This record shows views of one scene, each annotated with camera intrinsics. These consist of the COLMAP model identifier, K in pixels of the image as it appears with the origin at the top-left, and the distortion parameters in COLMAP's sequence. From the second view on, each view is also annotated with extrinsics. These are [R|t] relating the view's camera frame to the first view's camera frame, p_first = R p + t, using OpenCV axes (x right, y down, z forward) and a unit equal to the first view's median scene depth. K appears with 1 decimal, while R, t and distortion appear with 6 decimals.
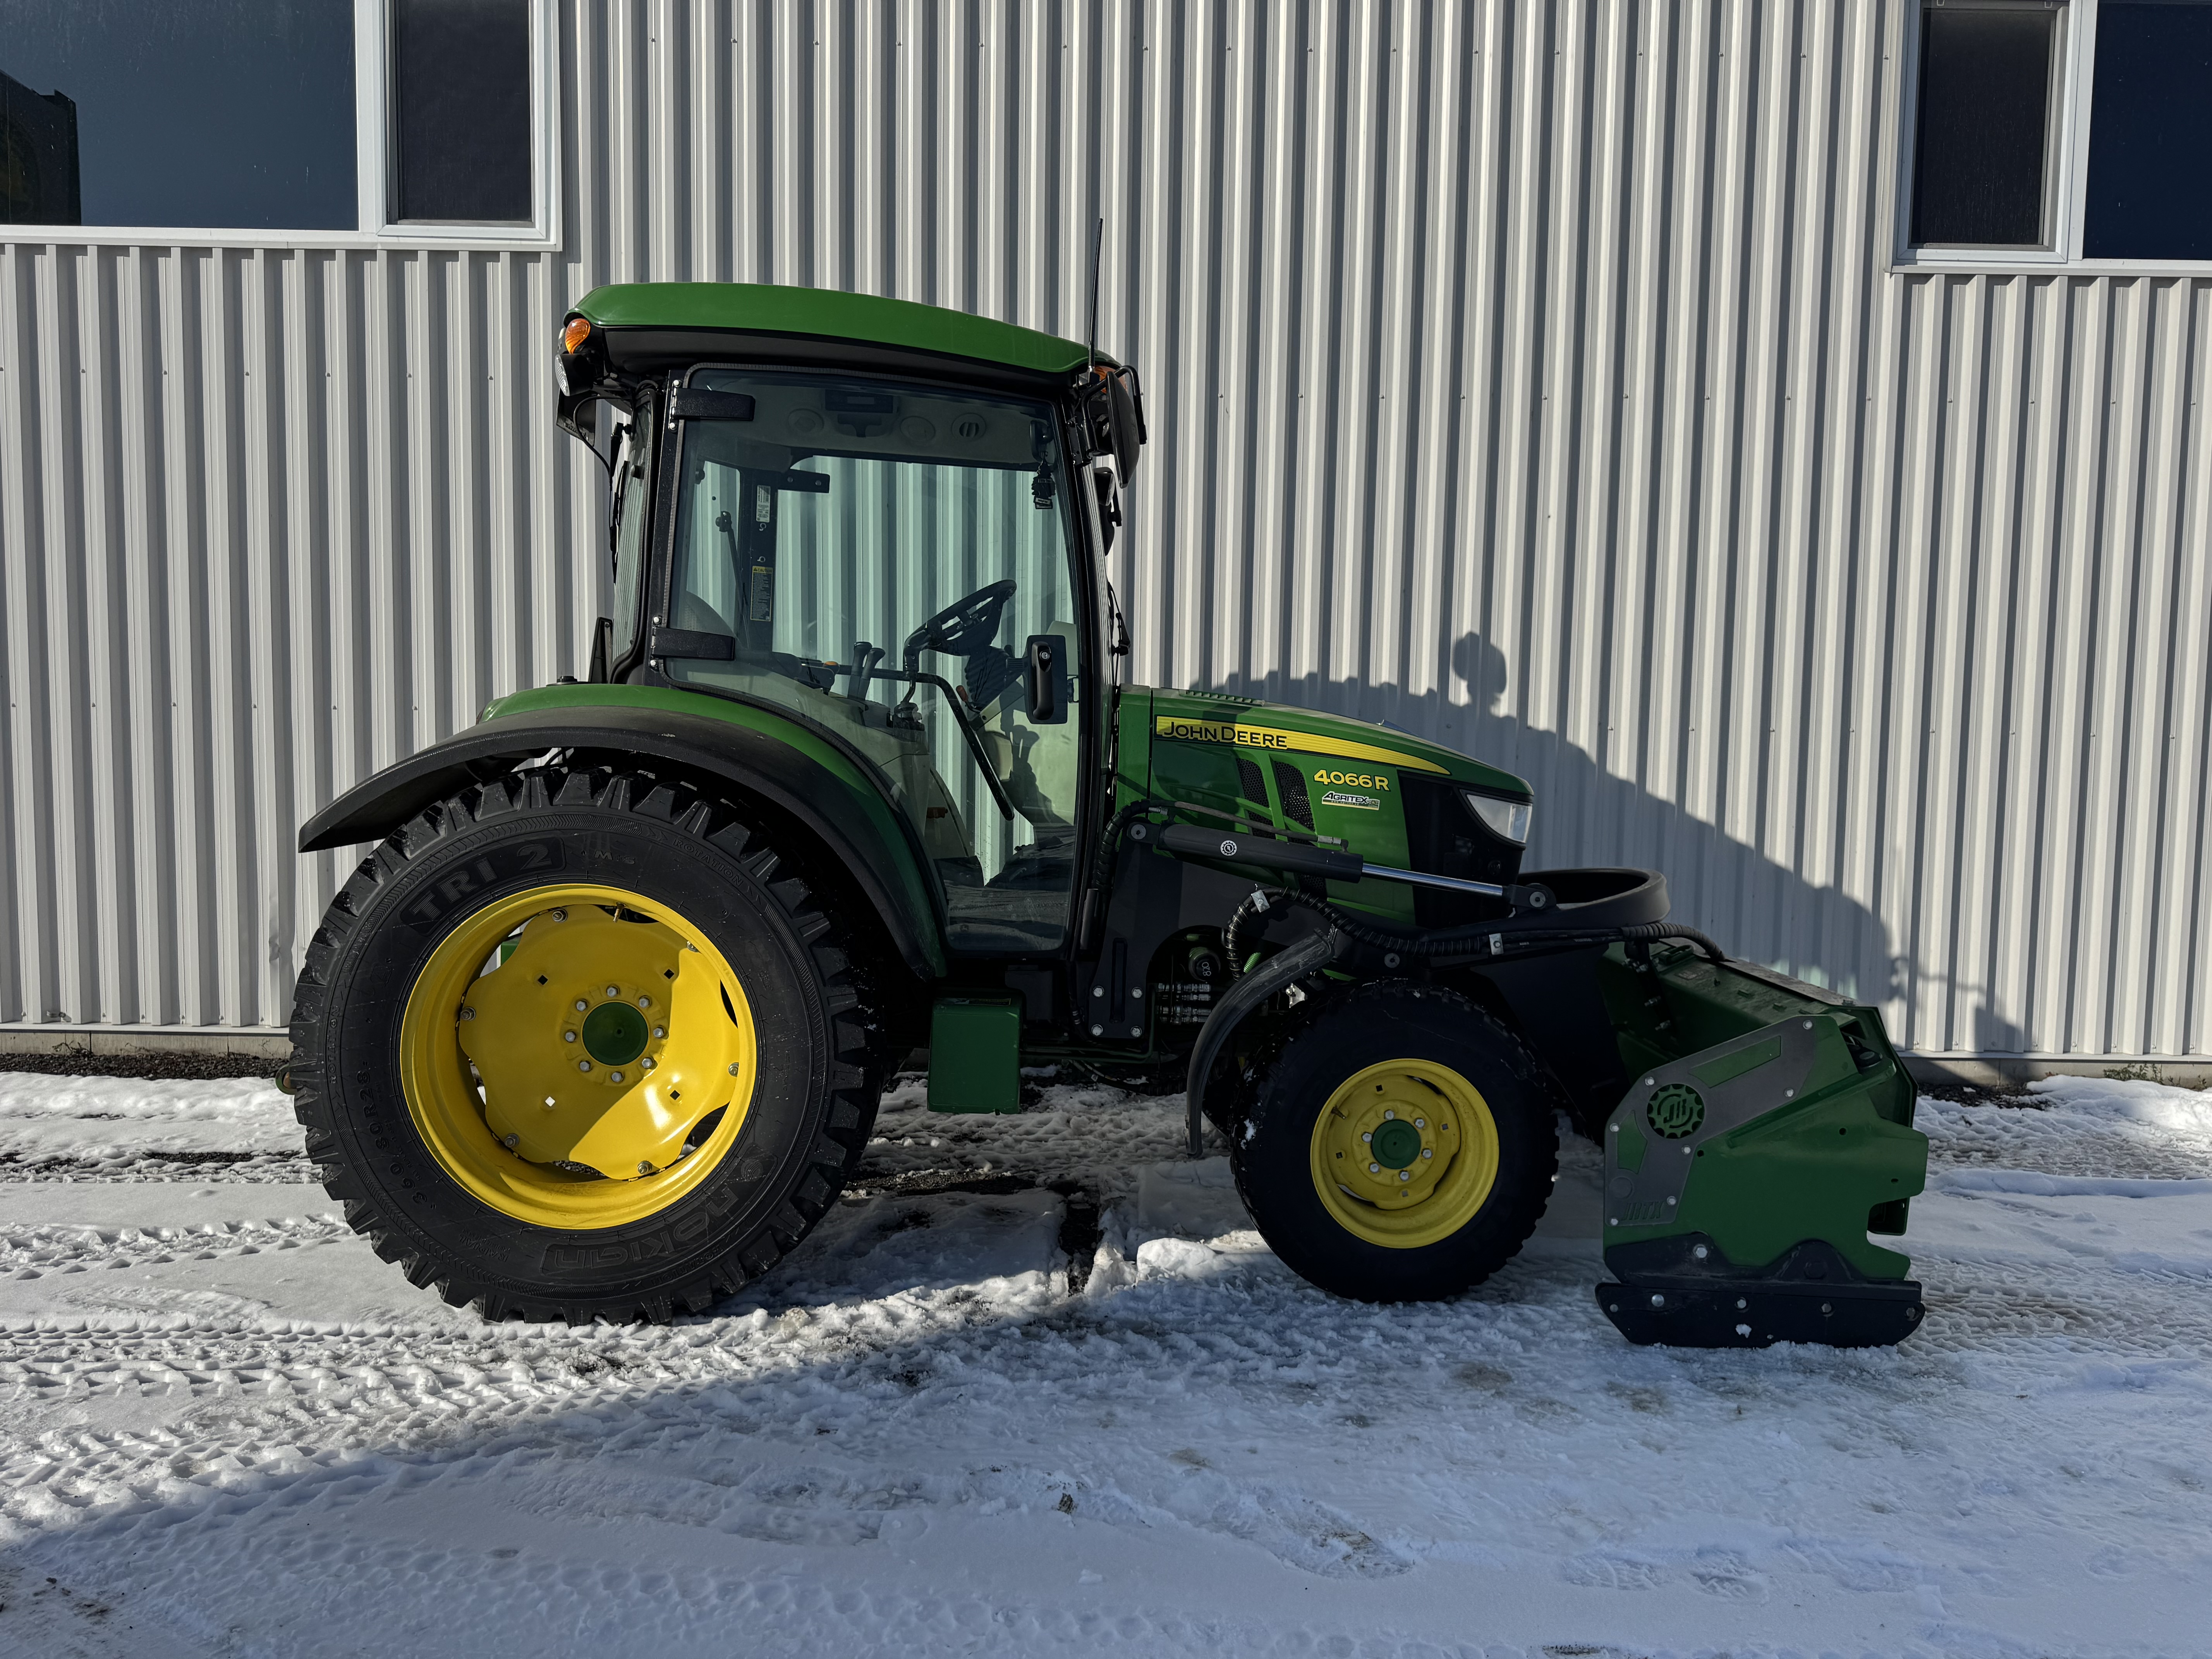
lens RADIAL K [[1639.5, 0, 1071.3], [0, 1639.5, 834.8], [0, 0, 1]] dist [0.101029, -0.181861]
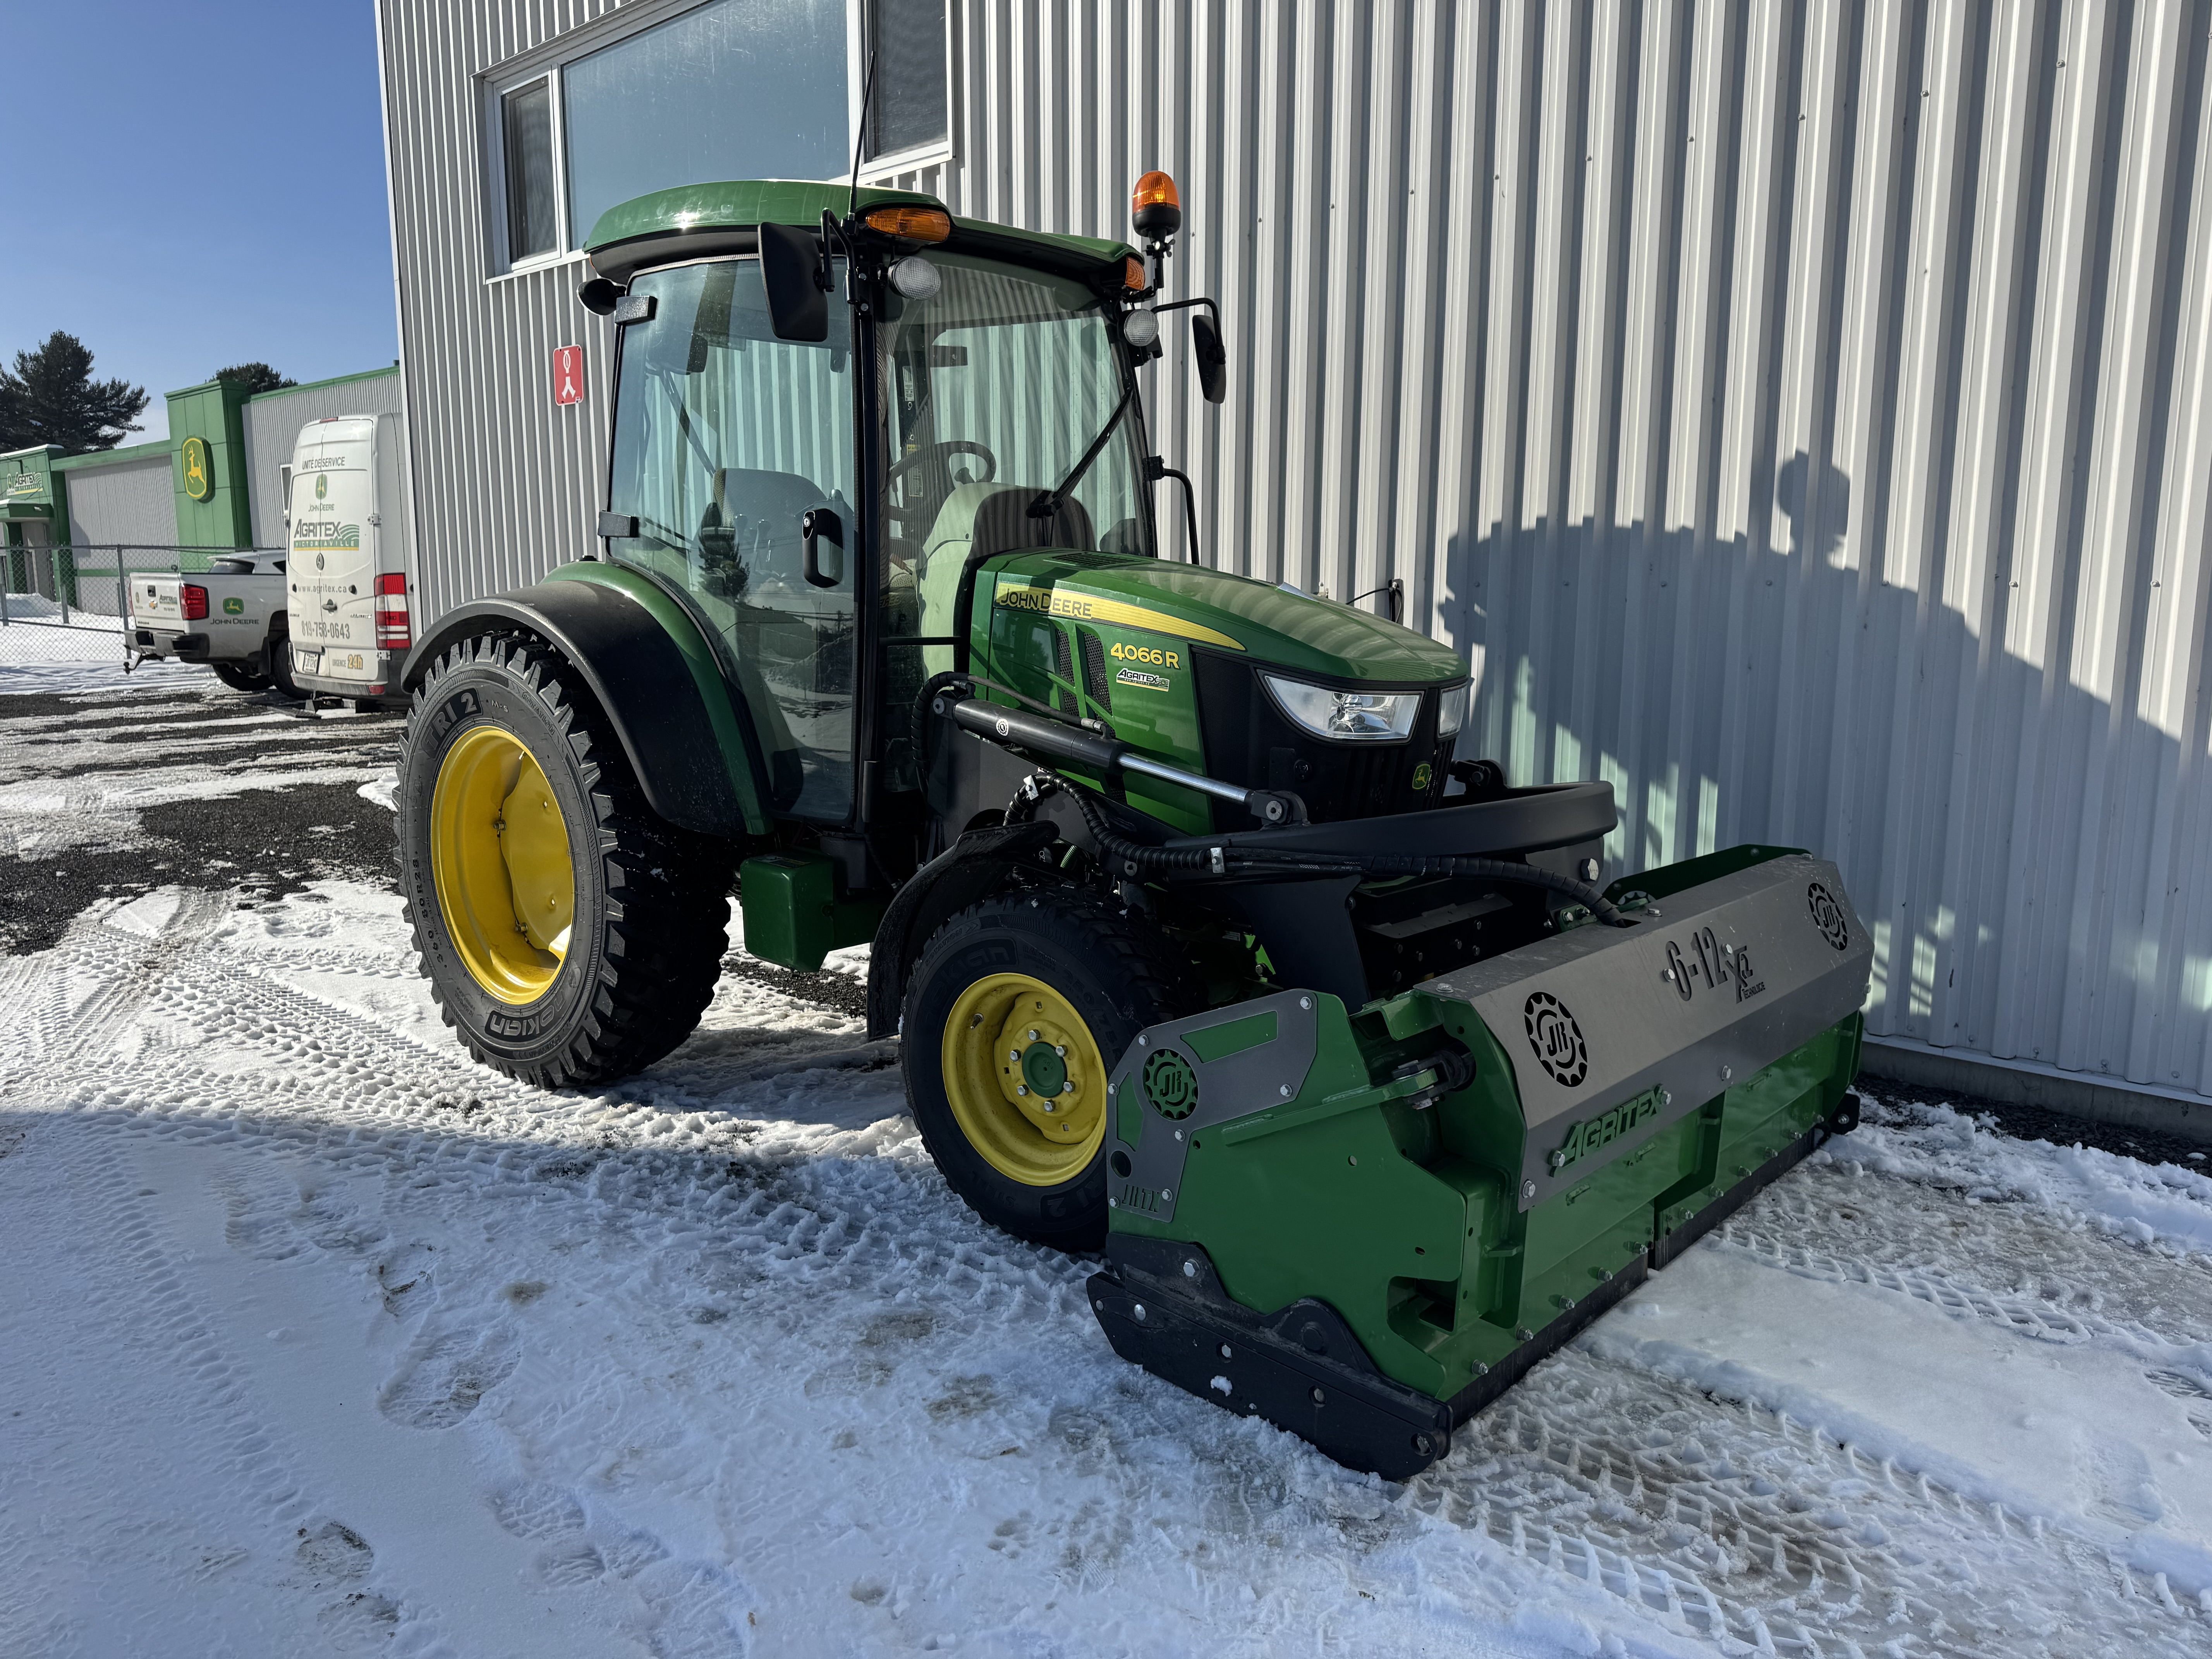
lens RADIAL K [[1639.5, 0, 1071.3], [0, 1639.5, 834.8], [0, 0, 1]] dist [0.101029, -0.181861]
pose [[0.701867, 0.093409, -0.706157, 0.778395], [-0.036080, 0.994754, 0.095723, -0.021351], [0.711394, -0.041706, 0.701555, 0.379221]]
